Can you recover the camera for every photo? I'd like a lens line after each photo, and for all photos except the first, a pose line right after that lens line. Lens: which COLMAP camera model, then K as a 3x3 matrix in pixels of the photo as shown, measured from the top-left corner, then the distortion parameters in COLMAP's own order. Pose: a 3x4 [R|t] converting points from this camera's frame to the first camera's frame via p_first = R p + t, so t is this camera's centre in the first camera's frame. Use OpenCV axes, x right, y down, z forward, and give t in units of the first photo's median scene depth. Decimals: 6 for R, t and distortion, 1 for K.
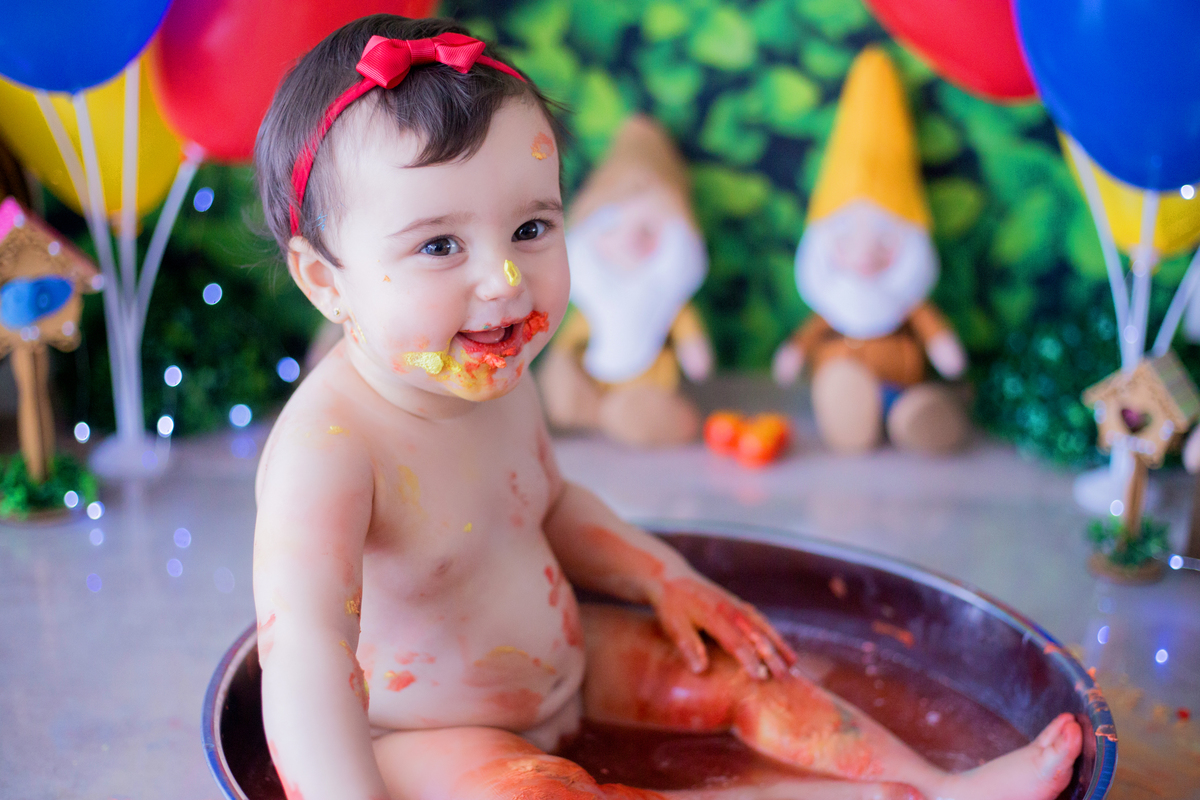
lens RADIAL K [[1821.9, 0, 583.2], [0, 1821.9, 396.8], [0, 0, 1]] dist [-0.120281, 0.000000]
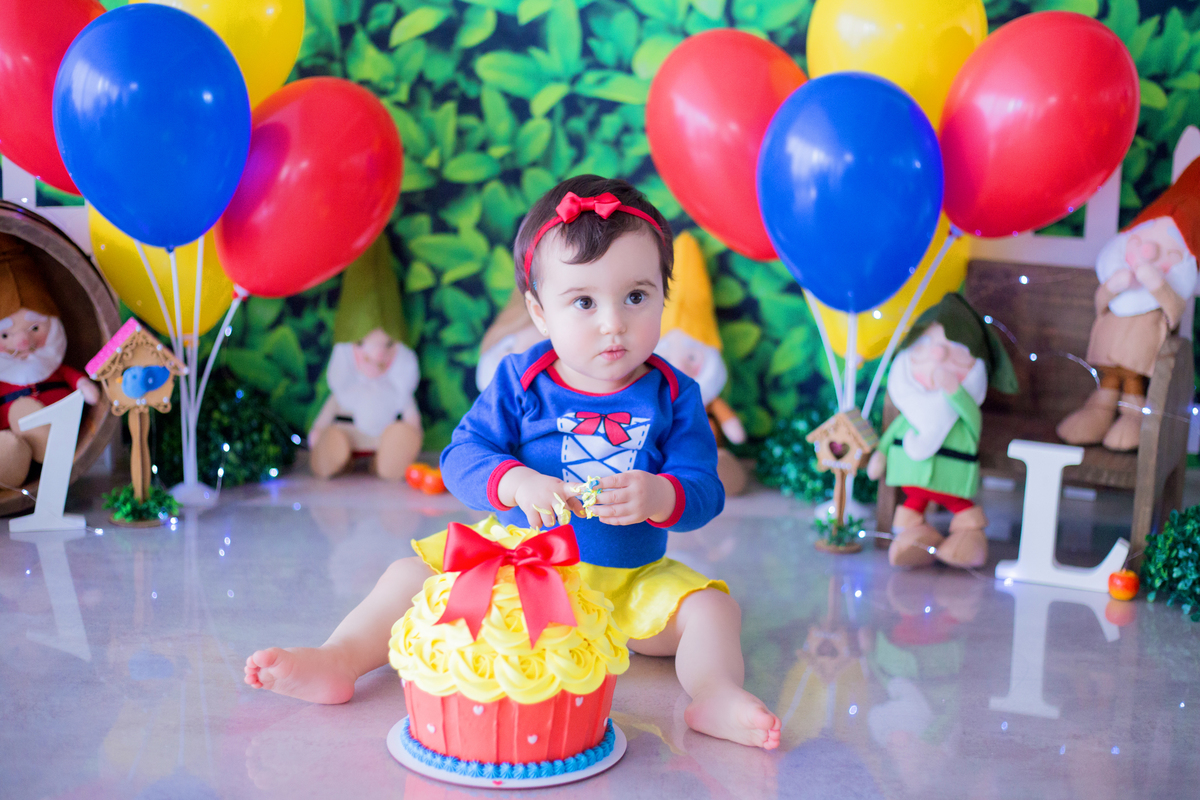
lens RADIAL K [[1821.9, 0, 626.5], [0, 1821.9, 440.3], [0, 0, 1]] dist [-0.120281, 0.000000]
pose [[0.996495, -0.002914, 0.083600, -0.016282], [0.011731, 0.994385, -0.105170, 0.146181], [-0.082824, 0.105782, 0.990934, -0.506028]]
